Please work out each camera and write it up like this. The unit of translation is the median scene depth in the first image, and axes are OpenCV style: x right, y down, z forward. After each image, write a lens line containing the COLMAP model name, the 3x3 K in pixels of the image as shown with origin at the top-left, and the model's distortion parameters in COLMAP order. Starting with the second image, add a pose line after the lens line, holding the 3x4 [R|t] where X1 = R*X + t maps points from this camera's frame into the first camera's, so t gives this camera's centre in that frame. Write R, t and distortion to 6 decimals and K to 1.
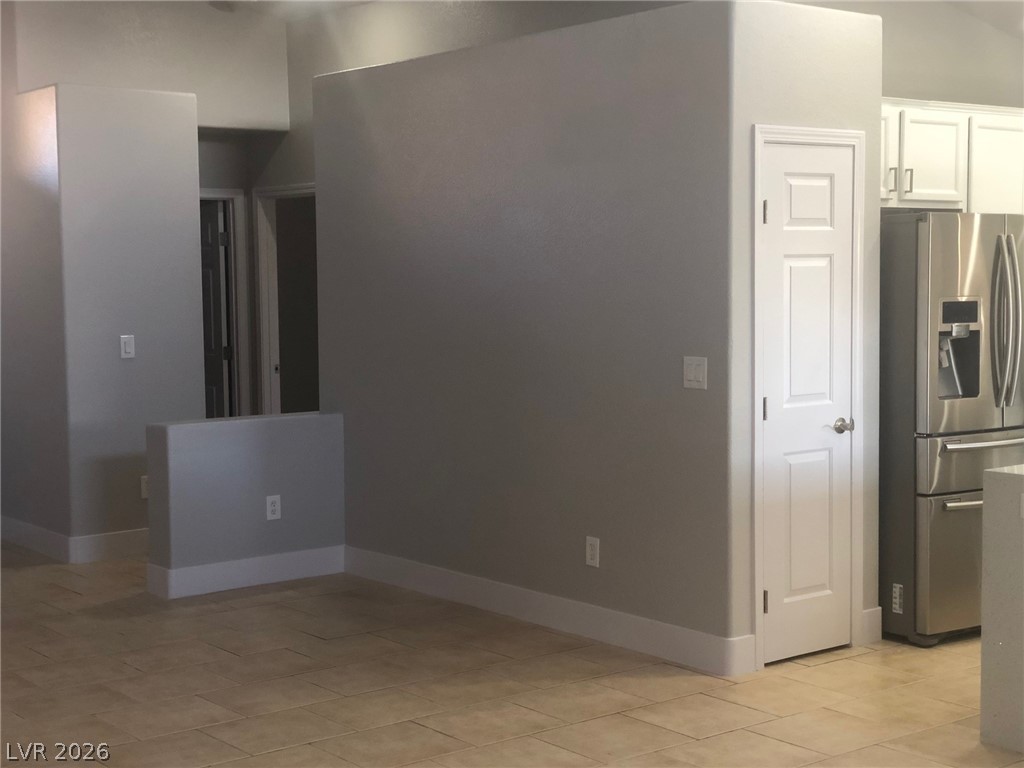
lens RADIAL K [[1570.7, 0, 515.4], [0, 1570.7, 381.6], [0, 0, 1]] dist [0.048614, 0.000000]
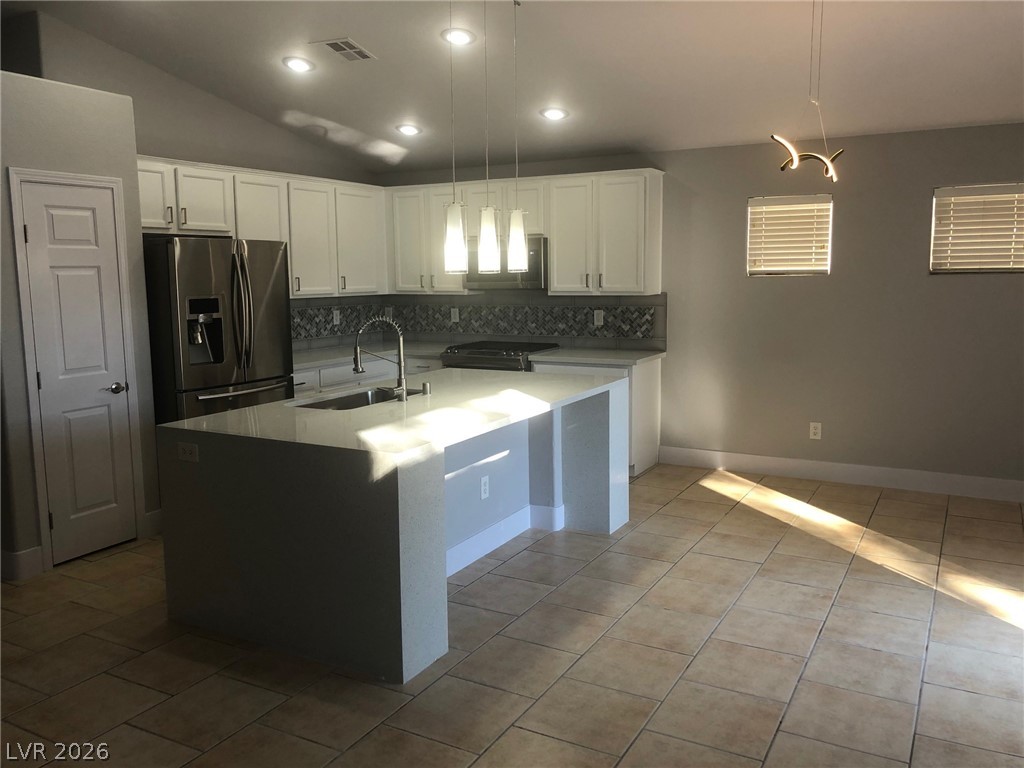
lens RADIAL K [[835.4, 0, 500.9], [0, 835.4, 374.2], [0, 0, 1]] dist [0.031275, -0.024048]
pose [[0.923496, -0.048318, 0.380552, 0.238857], [0.030503, 0.998144, 0.052710, -0.013487], [-0.382392, -0.037070, 0.923256, 0.171403]]
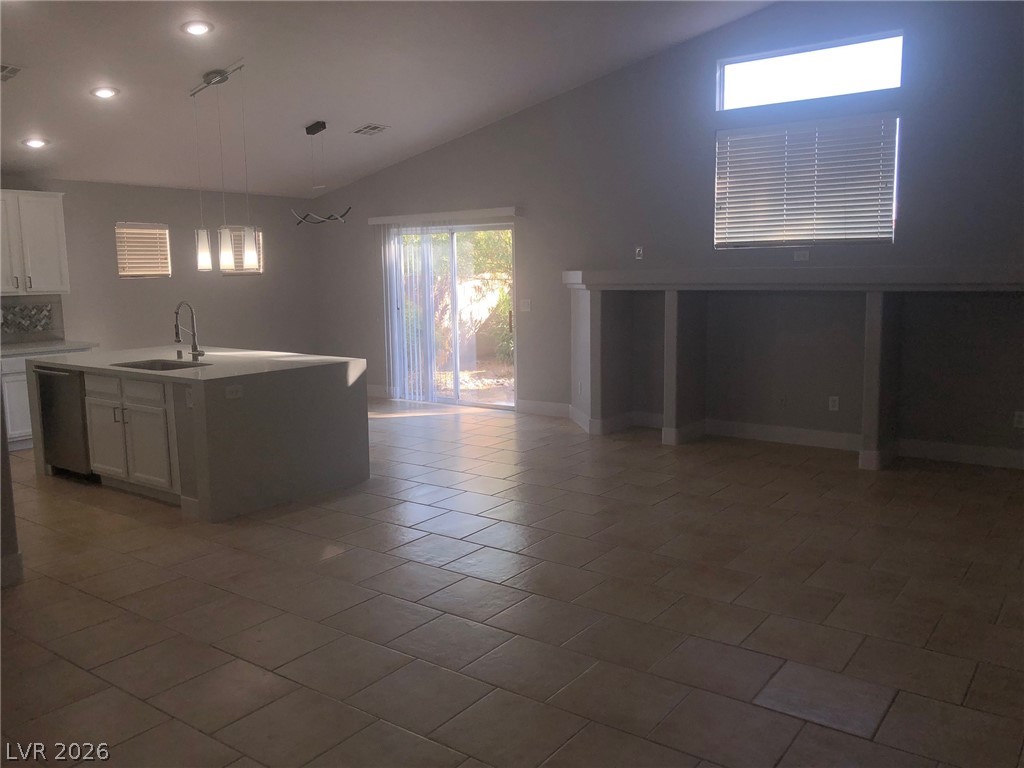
lens RADIAL K [[835.4, 0, 513.1], [0, 835.4, 375.7], [0, 0, 1]] dist [0.031275, -0.024048]
pose [[-0.273119, -0.109271, 0.955754, -0.601033], [0.086381, 0.986728, 0.137497, -0.044060], [-0.958094, 0.120112, -0.260056, 0.734109]]
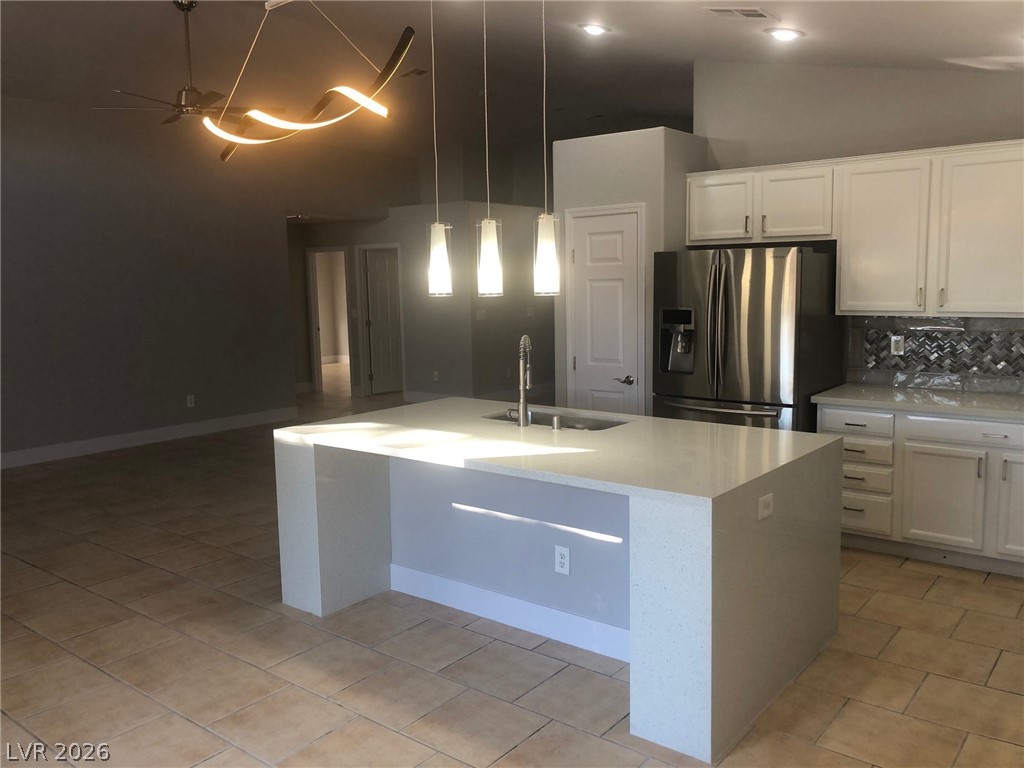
lens RADIAL K [[835.4, 0, 512.8], [0, 835.4, 374.3], [0, 0, 1]] dist [0.031275, -0.024048]
pose [[0.236478, 0.118012, -0.964444, 1.035662], [-0.055331, 0.992622, 0.107893, -0.067852], [0.970060, 0.027850, 0.241263, 0.661348]]
